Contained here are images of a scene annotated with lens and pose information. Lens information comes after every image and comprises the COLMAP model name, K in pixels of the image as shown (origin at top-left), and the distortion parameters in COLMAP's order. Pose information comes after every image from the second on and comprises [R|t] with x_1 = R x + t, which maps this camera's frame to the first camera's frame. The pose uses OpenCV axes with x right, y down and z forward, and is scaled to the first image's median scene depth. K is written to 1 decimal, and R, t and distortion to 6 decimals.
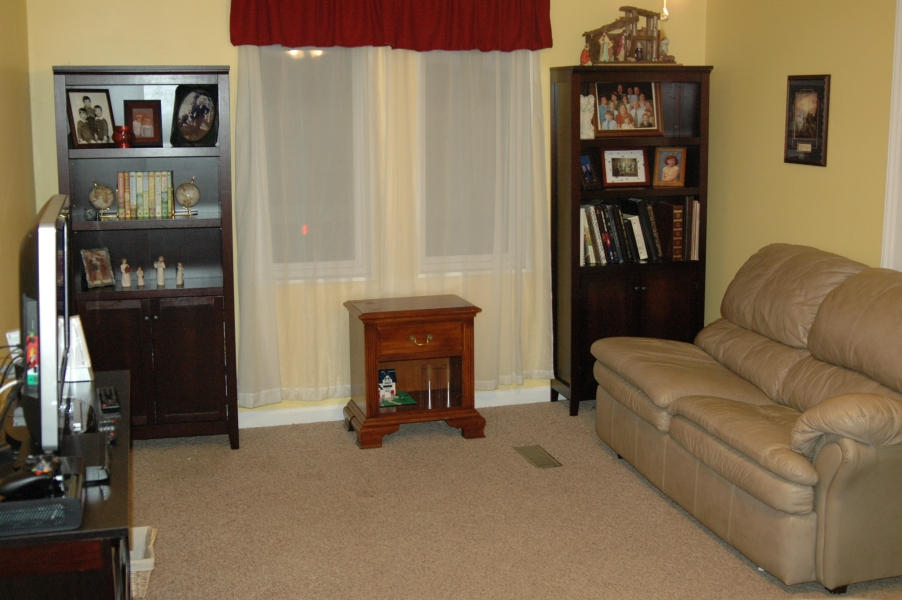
lens RADIAL K [[1086.7, 0, 451.0], [0, 1086.7, 300.0], [0, 0, 1]] dist [-0.128105, 0.070758]
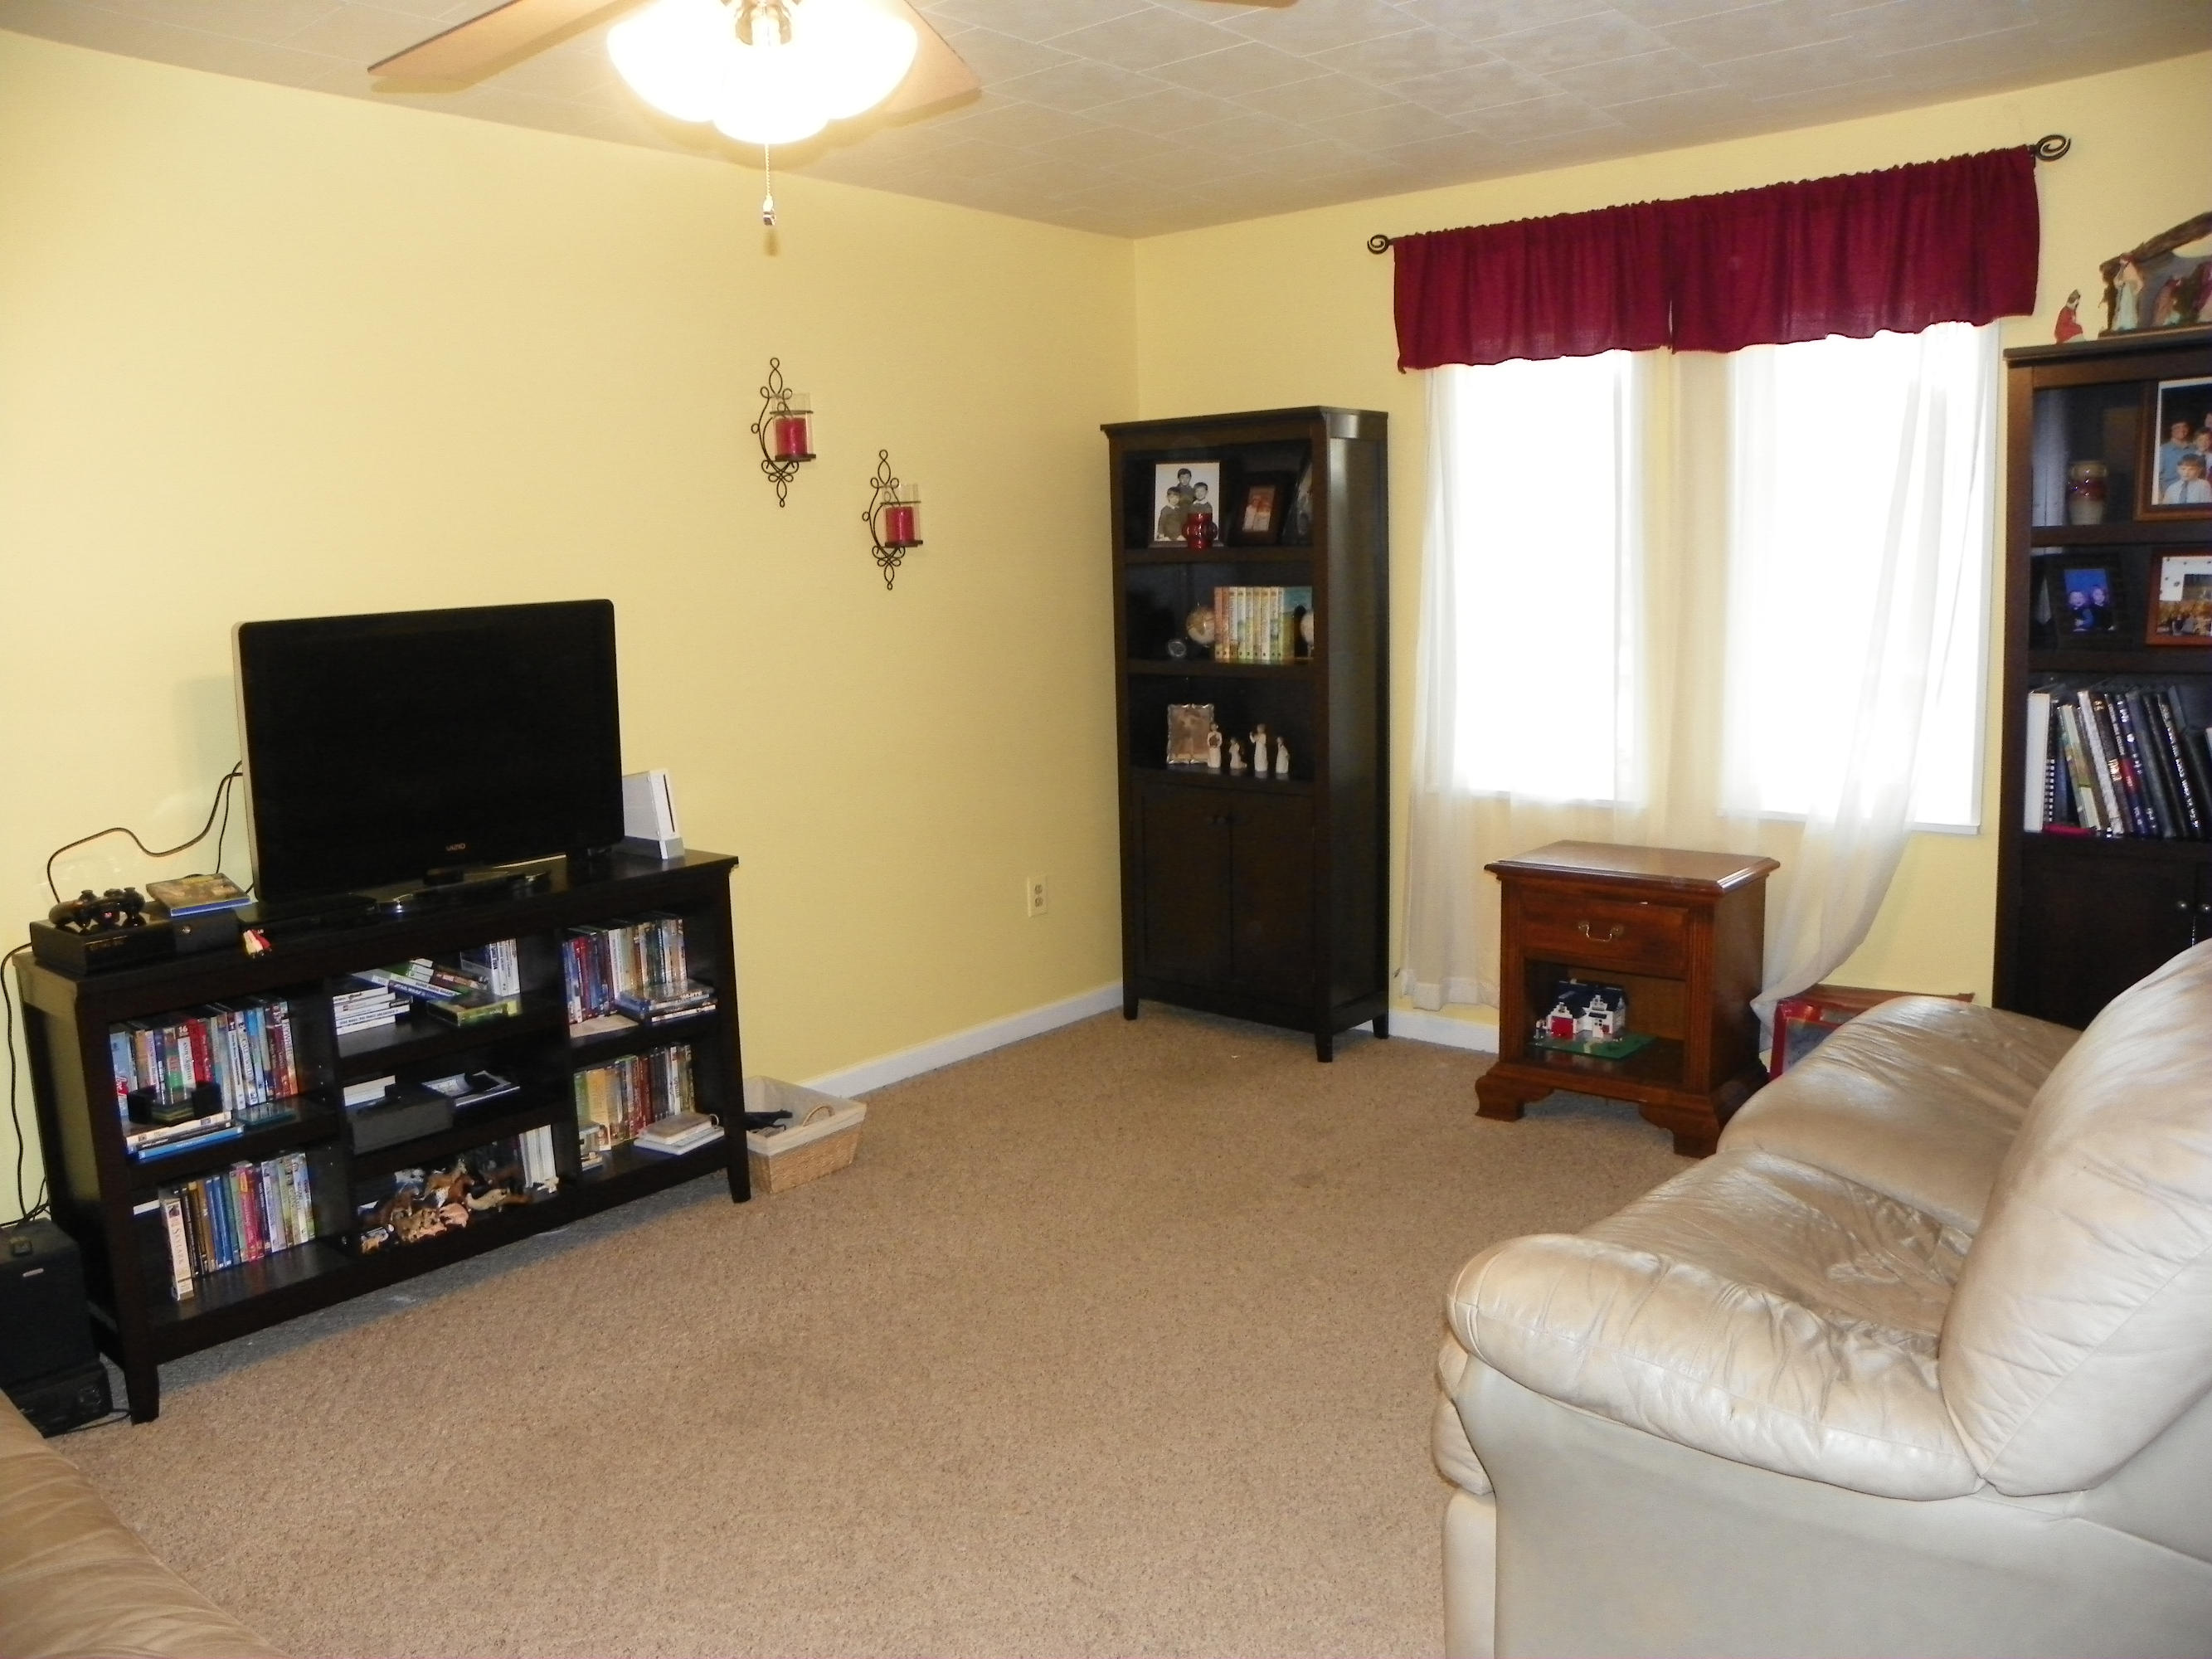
lens RADIAL K [[1671.9, 0, 1096.7], [0, 1671.9, 814.2], [0, 0, 1]] dist [-0.162416, 0.118439]
pose [[0.554108, 0.112888, -0.824755, 0.429462], [-0.119777, 0.991265, 0.055208, -0.028440], [0.823783, 0.068196, 0.562789, 0.356118]]
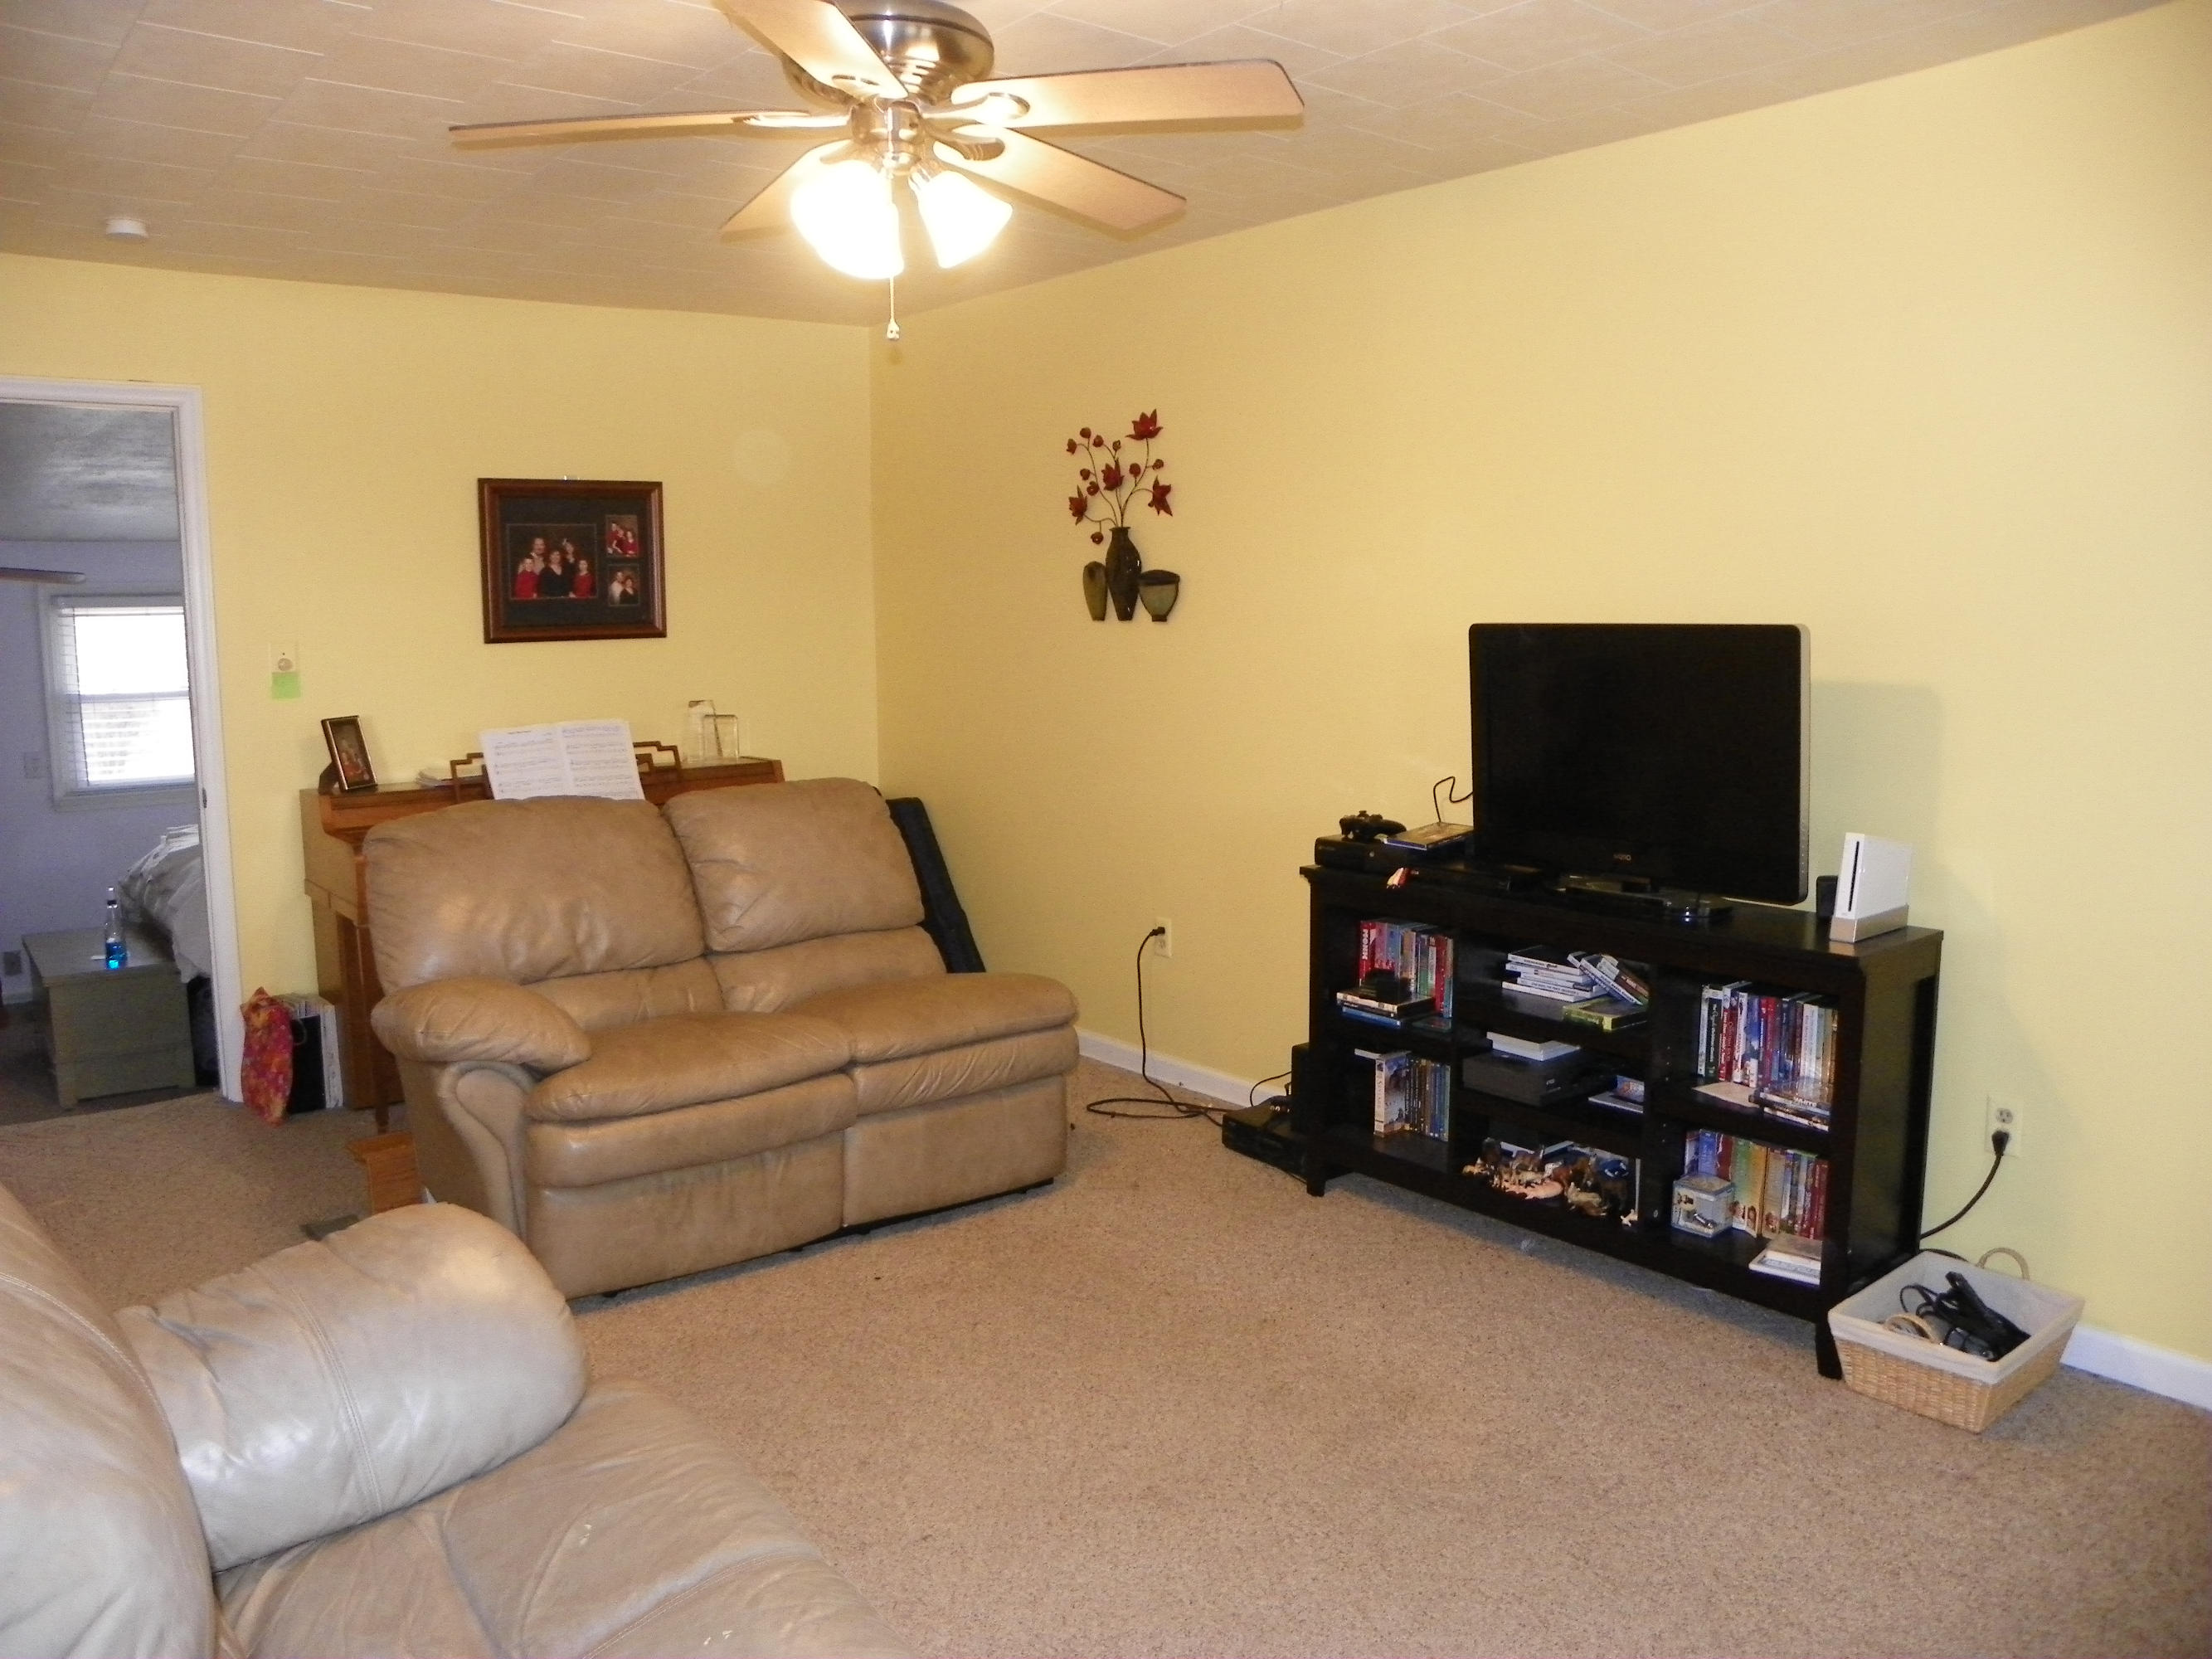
lens RADIAL K [[1671.9, 0, 1096.7], [0, 1671.9, 814.2], [0, 0, 1]] dist [-0.162416, 0.118439]
pose [[-0.925824, 0.051296, -0.374457, 0.216135], [-0.059689, 0.958470, 0.278876, -0.131814], [0.373211, 0.280541, -0.884314, 0.975054]]
